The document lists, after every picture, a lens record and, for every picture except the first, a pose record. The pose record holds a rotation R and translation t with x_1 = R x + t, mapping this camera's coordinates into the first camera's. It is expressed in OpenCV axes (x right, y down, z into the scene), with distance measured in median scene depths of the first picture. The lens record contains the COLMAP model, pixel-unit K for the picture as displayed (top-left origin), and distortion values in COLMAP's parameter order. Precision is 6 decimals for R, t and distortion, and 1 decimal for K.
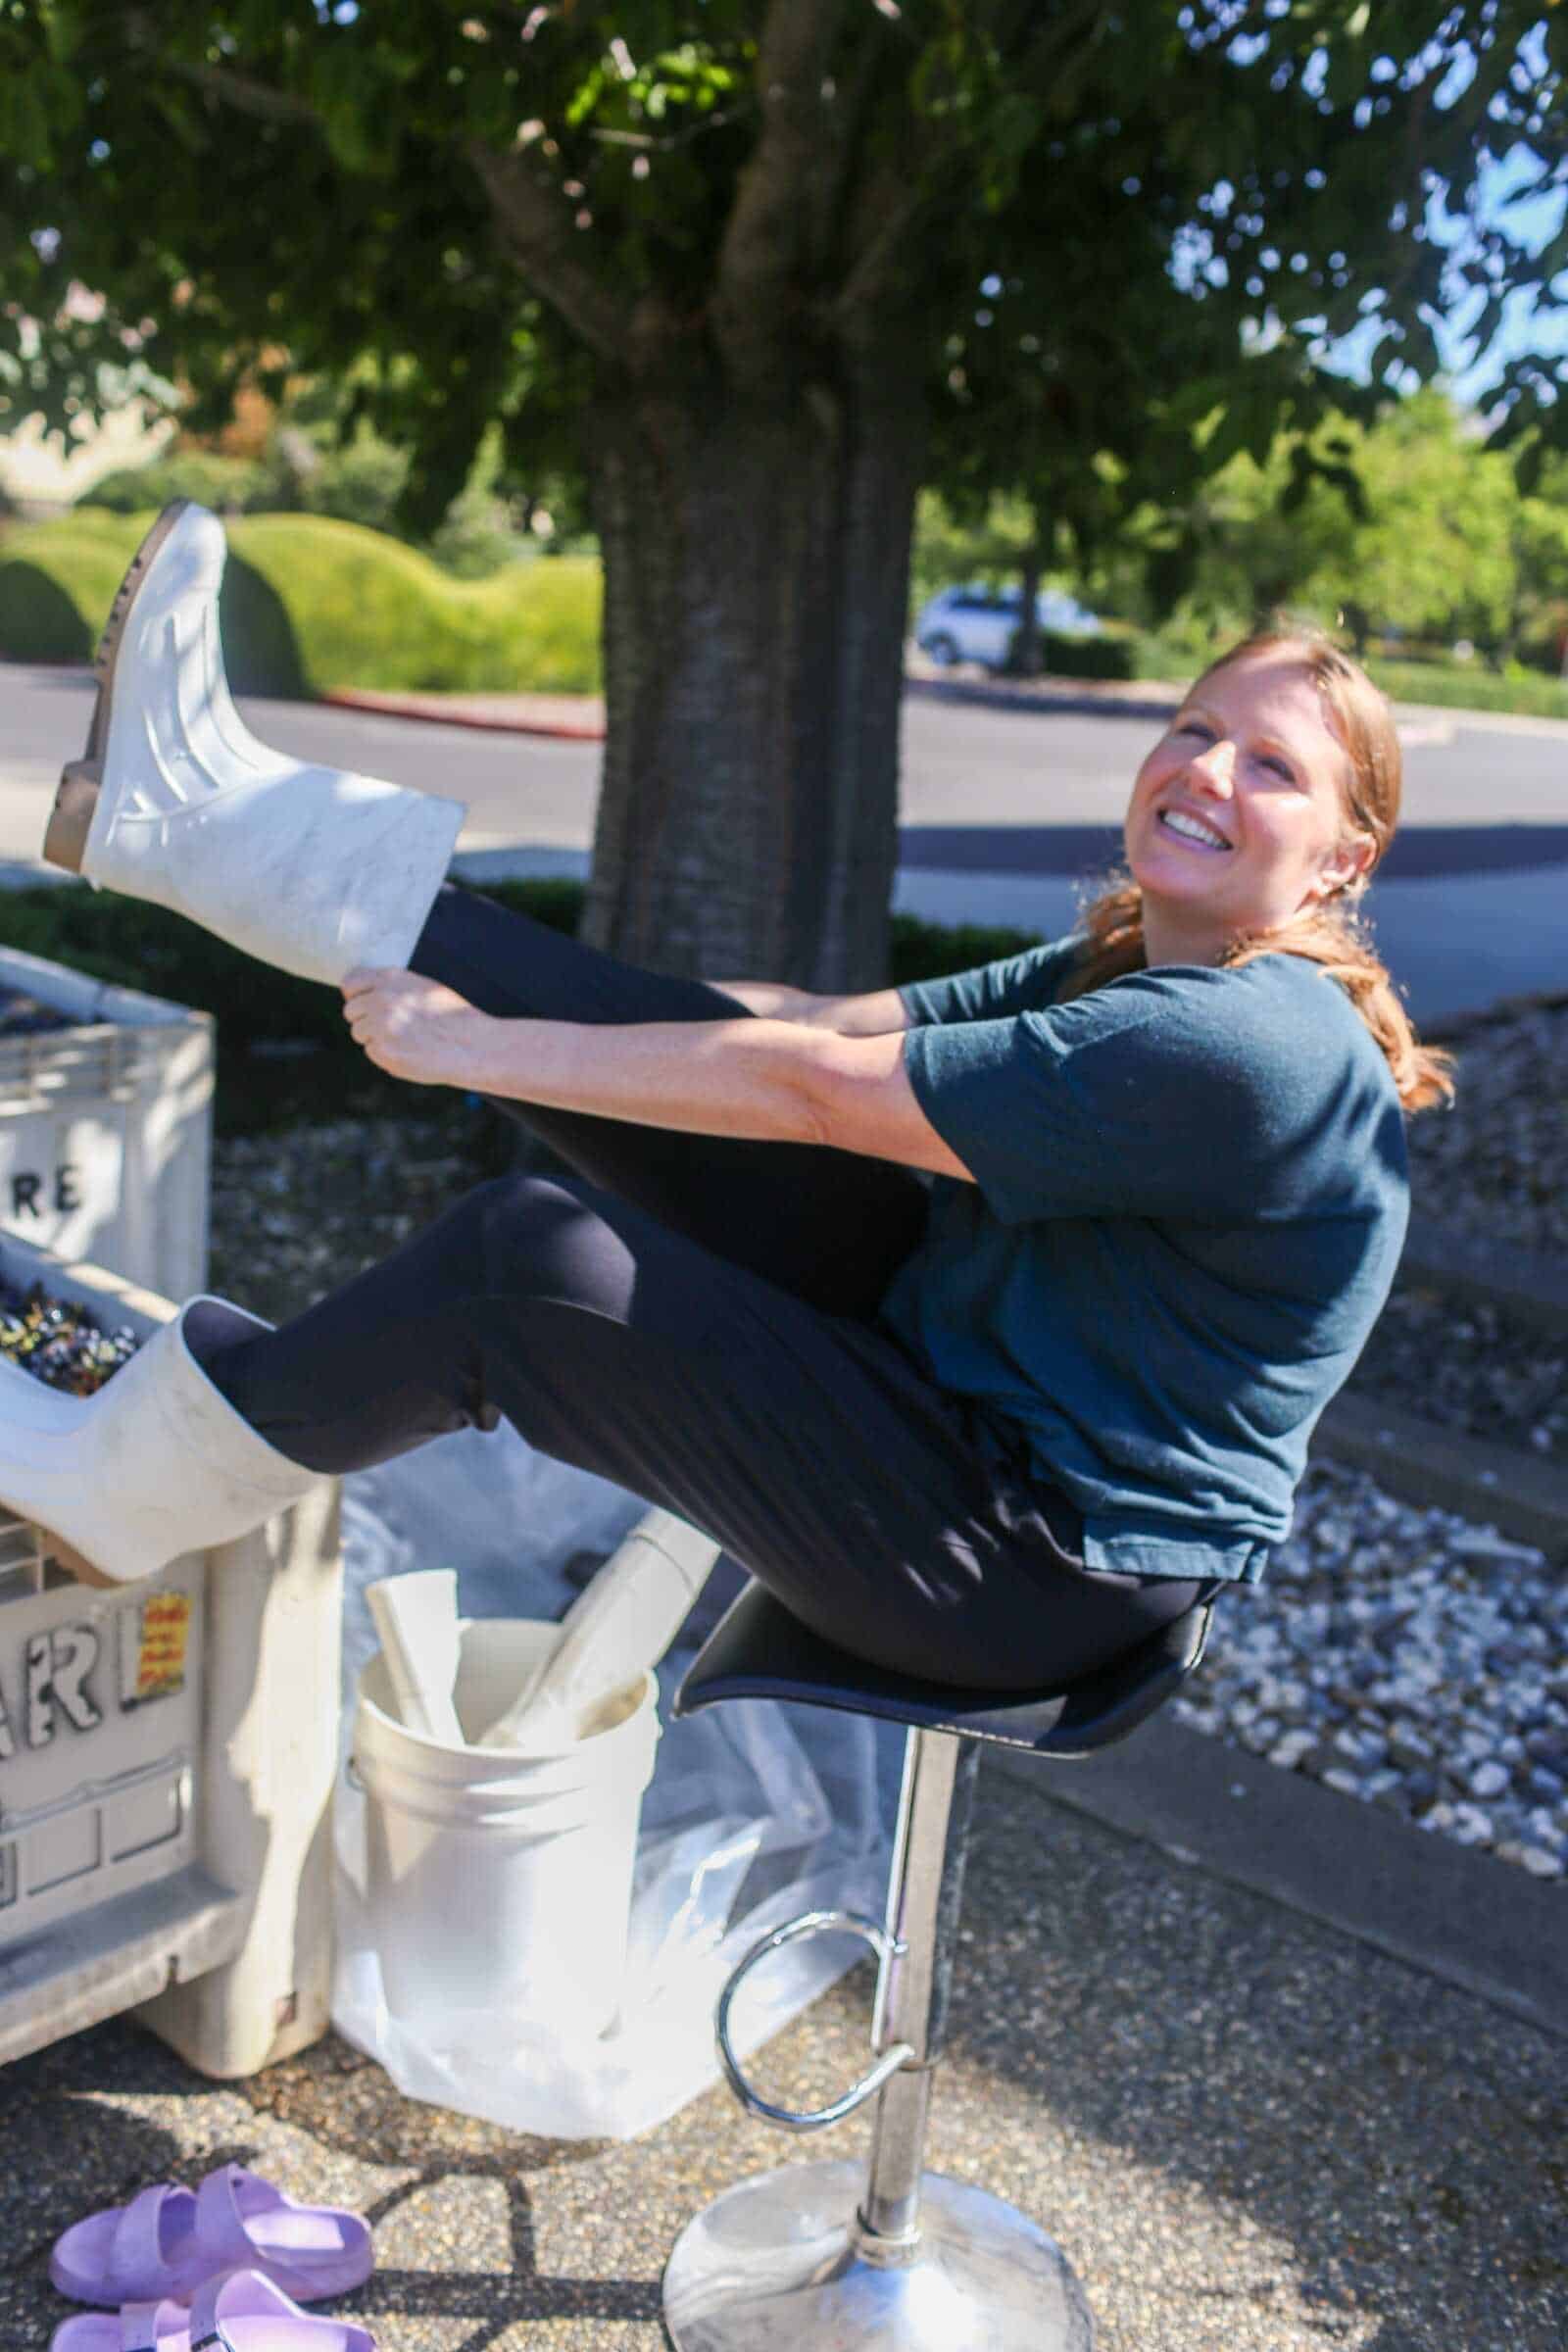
lens RADIAL K [[2291.9, 0, 750.9], [0, 2291.9, 1174.5], [0, 0, 1]] dist [-0.106408, 0.144609]
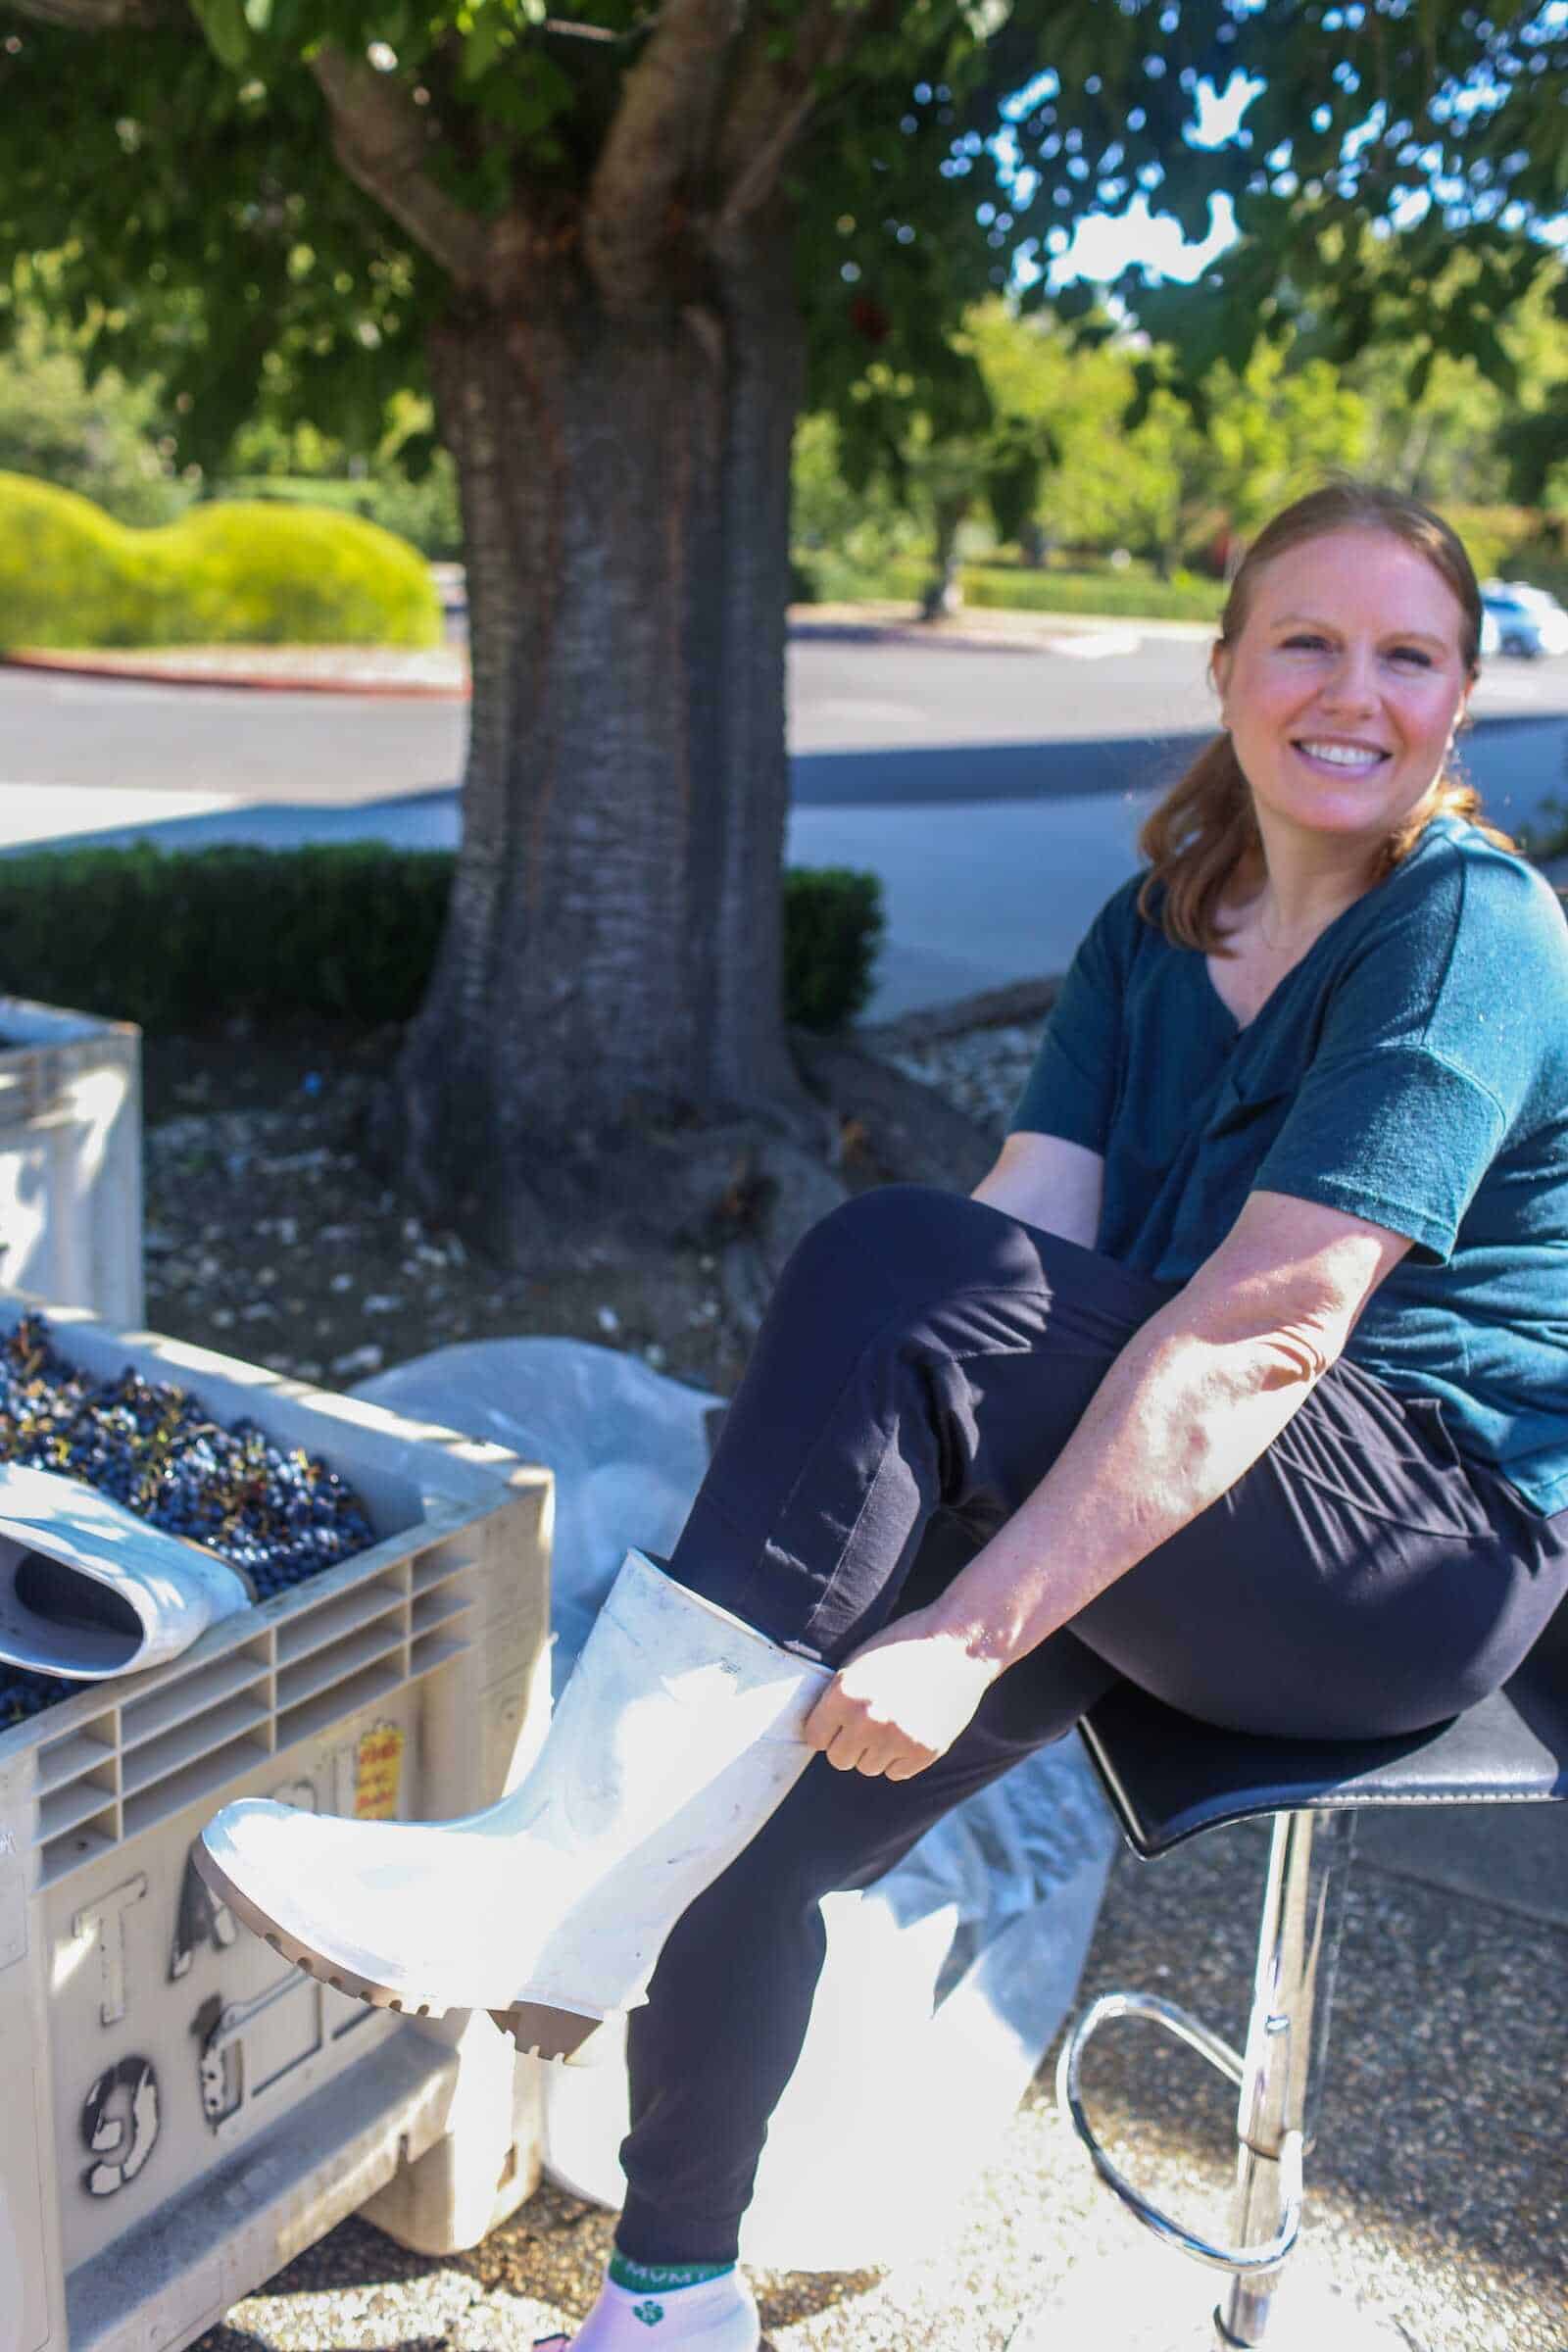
lens RADIAL K [[2291.9, 0, 750.9], [0, 2291.9, 1174.5], [0, 0, 1]] dist [-0.106408, 0.144609]
pose [[0.988129, -0.072578, 0.135403, -0.115083], [0.068647, 0.997079, 0.033479, -0.022742], [-0.137437, -0.023786, 0.990225, 0.070047]]
